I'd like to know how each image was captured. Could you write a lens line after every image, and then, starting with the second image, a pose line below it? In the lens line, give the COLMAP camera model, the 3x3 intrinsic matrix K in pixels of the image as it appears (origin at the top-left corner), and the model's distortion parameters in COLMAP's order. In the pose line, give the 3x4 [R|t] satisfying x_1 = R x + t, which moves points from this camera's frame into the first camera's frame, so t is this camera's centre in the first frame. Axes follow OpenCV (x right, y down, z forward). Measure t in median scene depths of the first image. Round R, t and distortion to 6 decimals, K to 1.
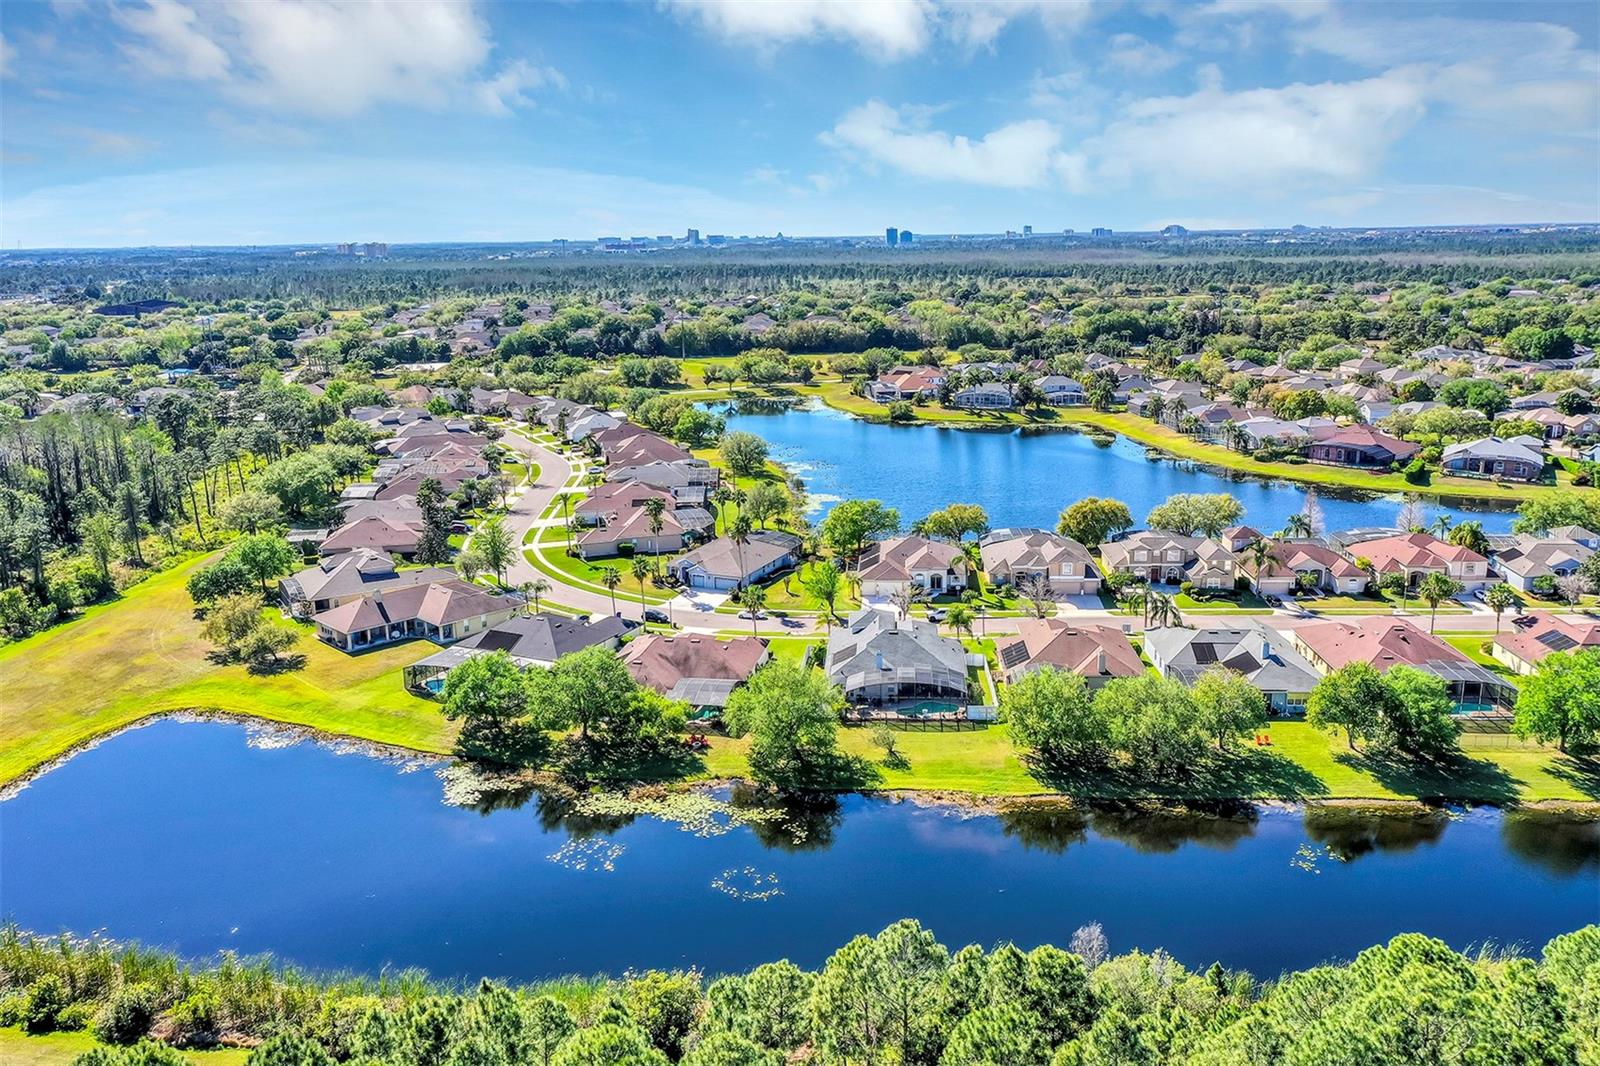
lens RADIAL K [[1263.7, 0, 796.6], [0, 1263.7, 529.5], [0, 0, 1]] dist [0.005941, 0.000347]
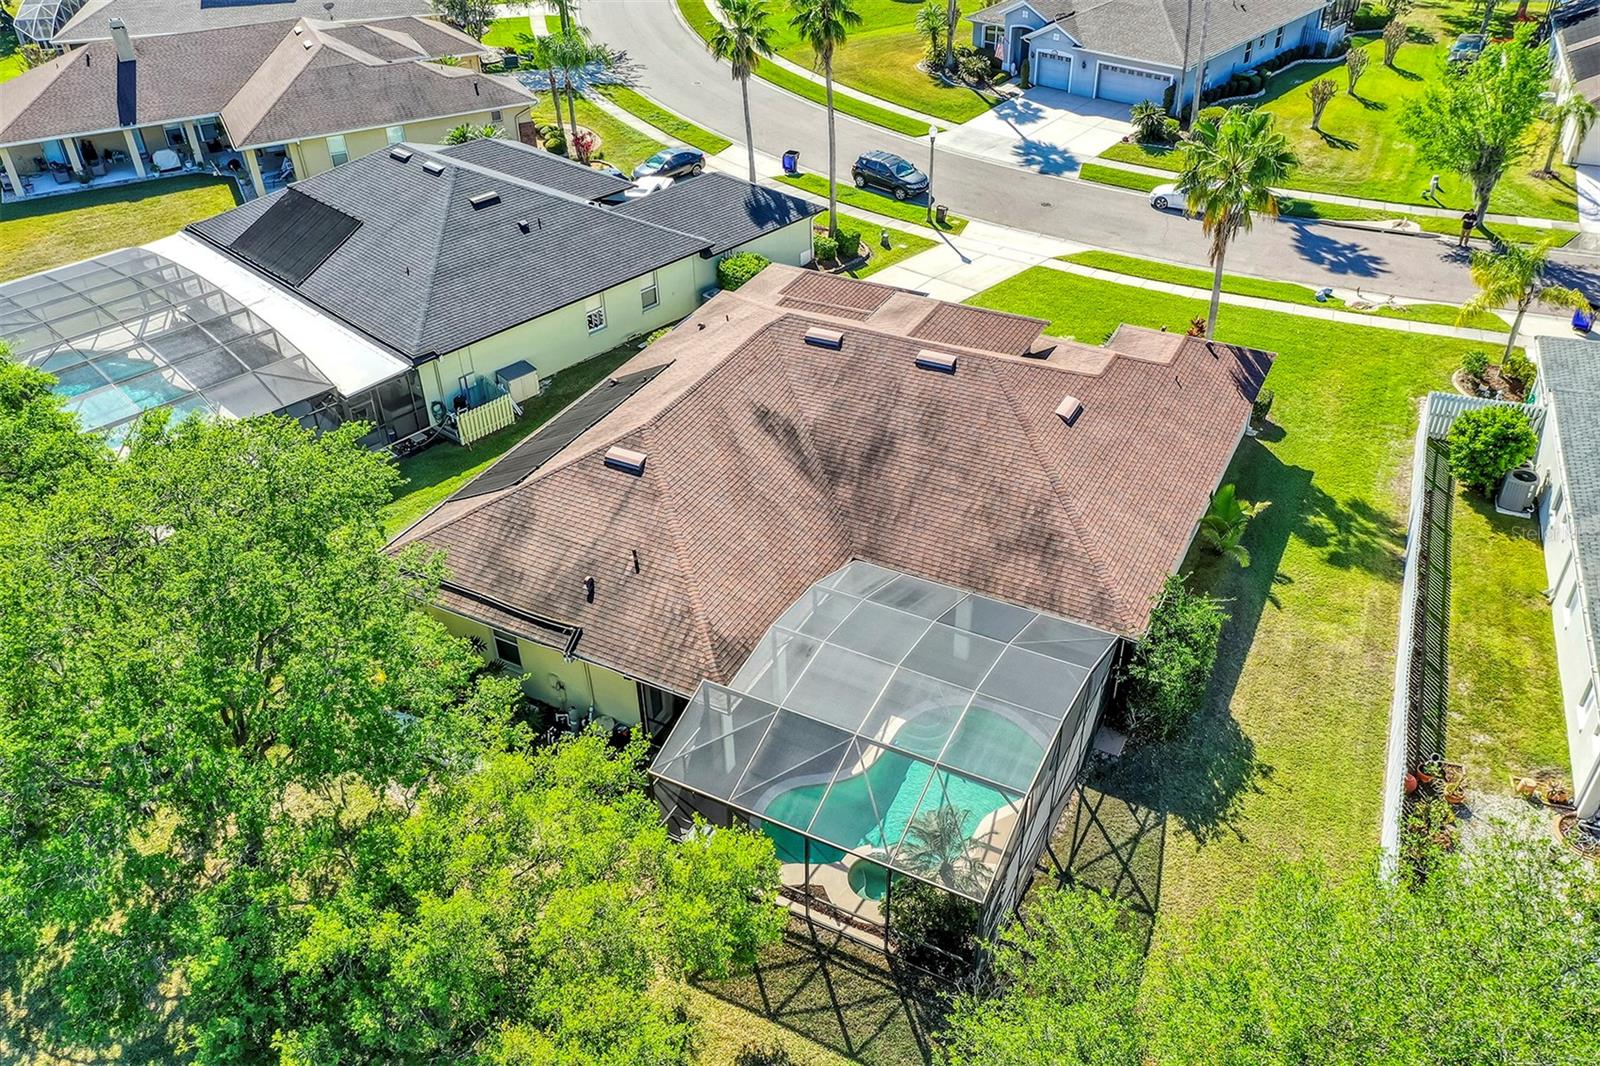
lens RADIAL K [[1263.7, 0, 796.6], [0, 1263.7, 529.5], [0, 0, 1]] dist [0.005941, 0.000347]
pose [[0.951131, 0.174589, -0.254693, -0.024530], [-0.063866, 0.918207, 0.390918, 0.017940], [0.302111, -0.355548, 0.884485, 0.457202]]
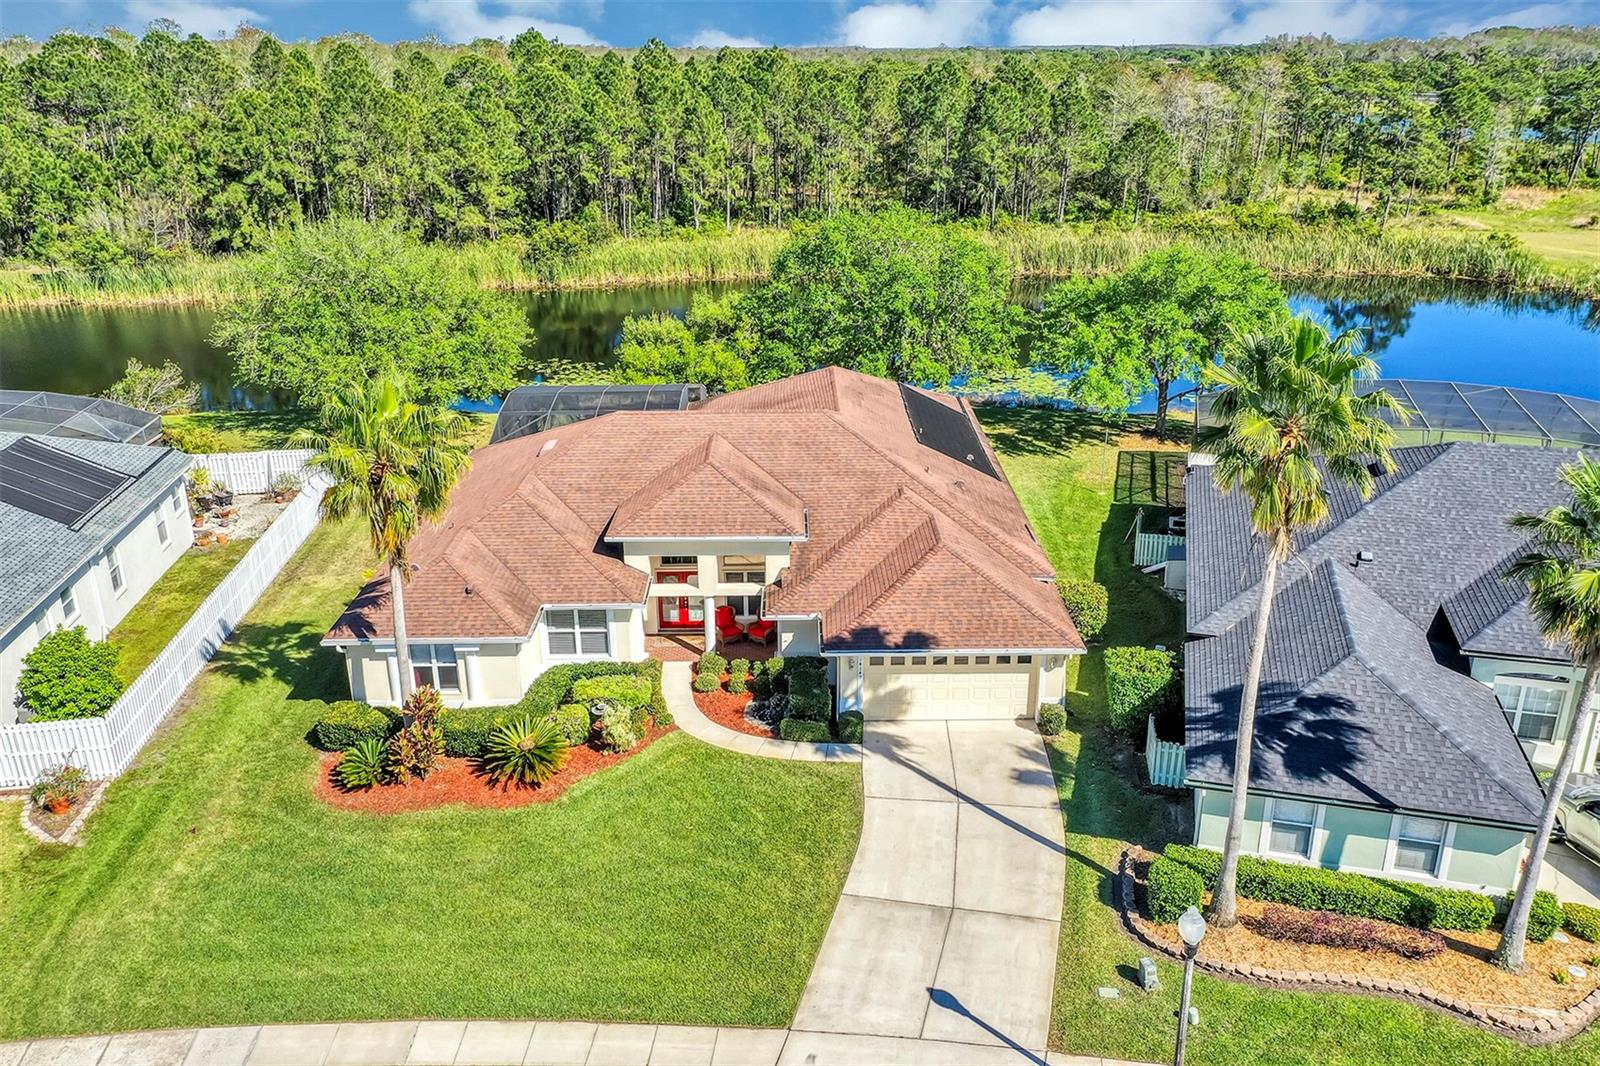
lens RADIAL K [[1263.7, 0, 796.6], [0, 1263.7, 529.5], [0, 0, 1]] dist [0.005941, 0.000347]
pose [[-0.983116, 0.086232, -0.161392, -0.036524], [-0.018947, 0.829285, 0.558504, -0.018266], [0.182001, 0.552132, -0.813650, 0.706605]]
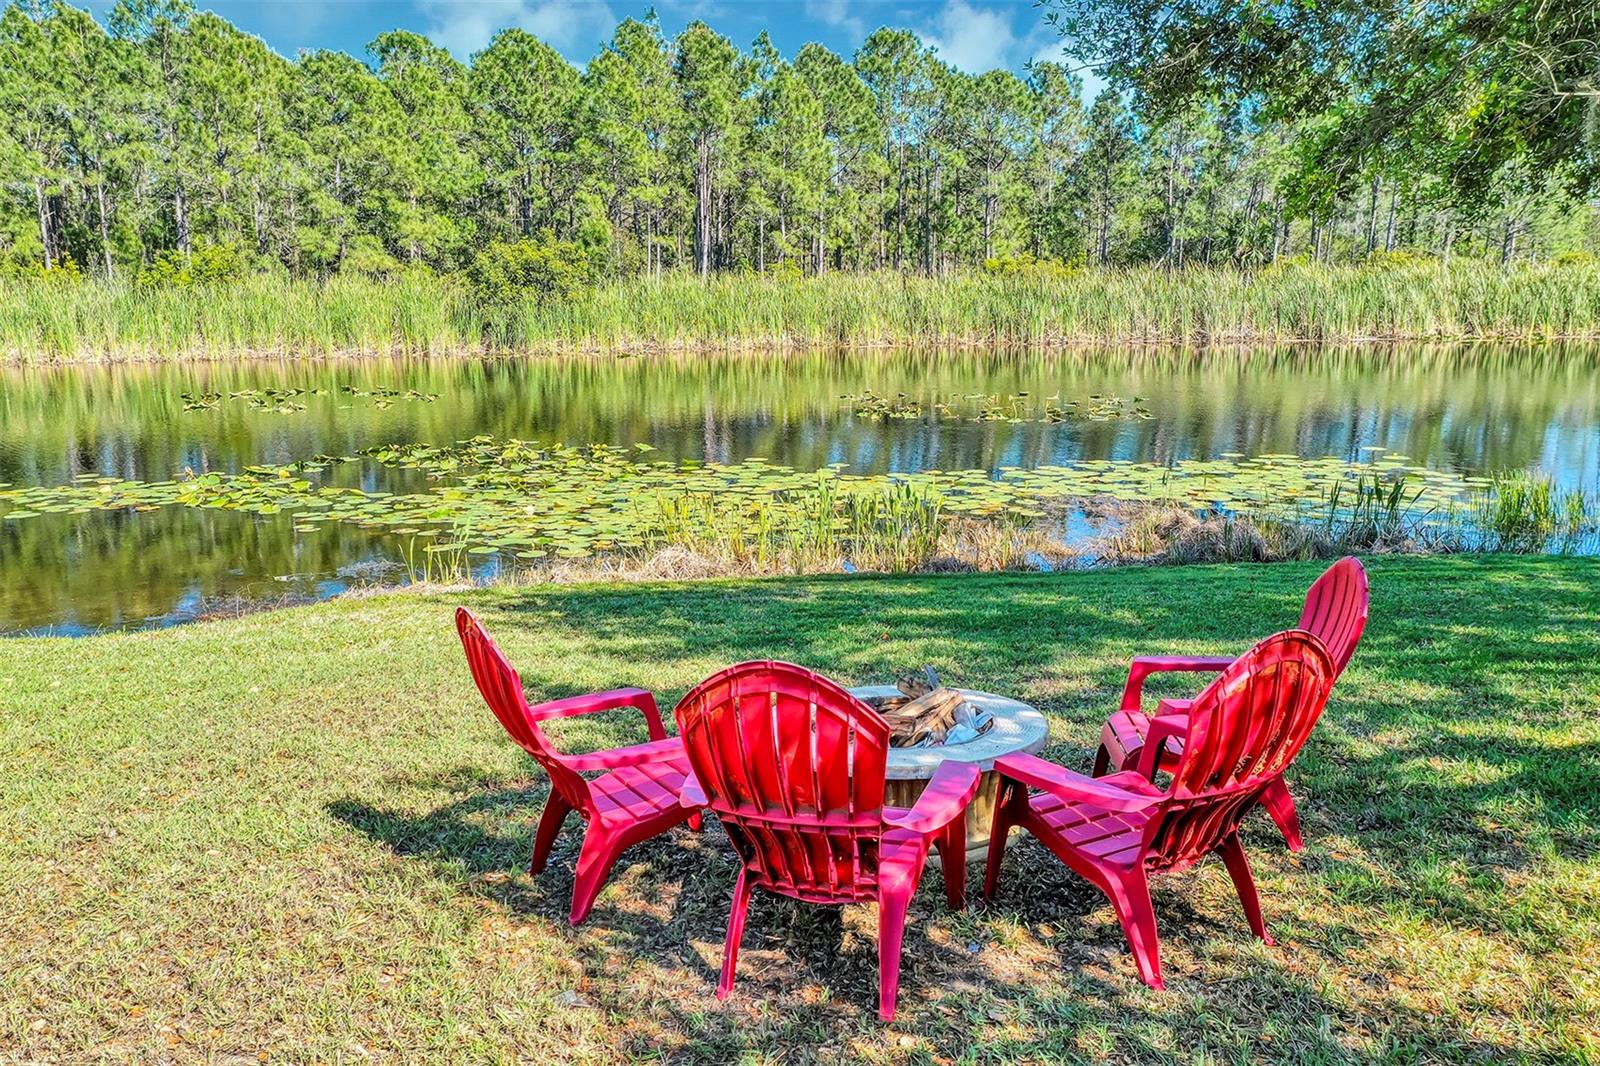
lens RADIAL K [[1263.7, 0, 796.6], [0, 1263.7, 529.5], [0, 0, 1]] dist [0.005941, 0.000347]
pose [[-0.980511, 0.063737, -0.185837, -0.036599], [-0.019907, 0.908812, 0.416731, 0.080210], [0.195452, 0.412309, -0.889831, 0.524152]]
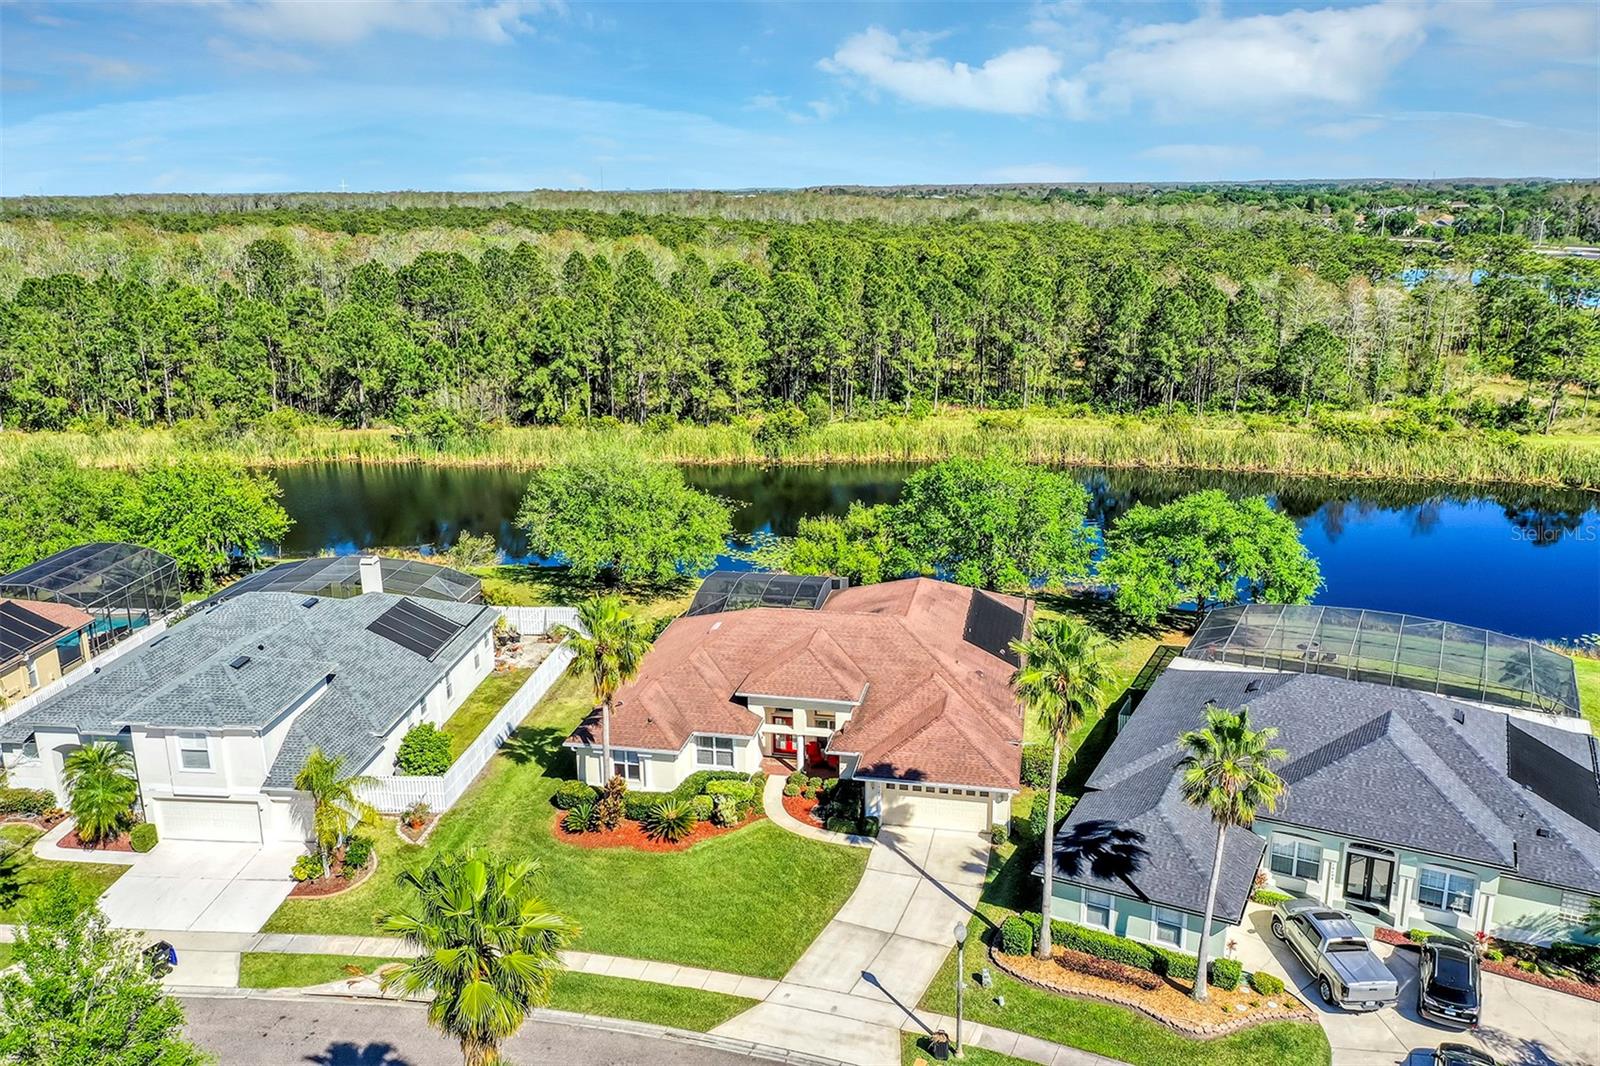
lens RADIAL K [[1263.7, 0, 796.6], [0, 1263.7, 529.5], [0, 0, 1]] dist [0.005941, 0.000347]
pose [[-0.999257, 0.017813, 0.034181, -0.054703], [0.031986, 0.878041, 0.477515, -0.065132], [-0.021506, 0.478254, -0.877958, 0.764720]]
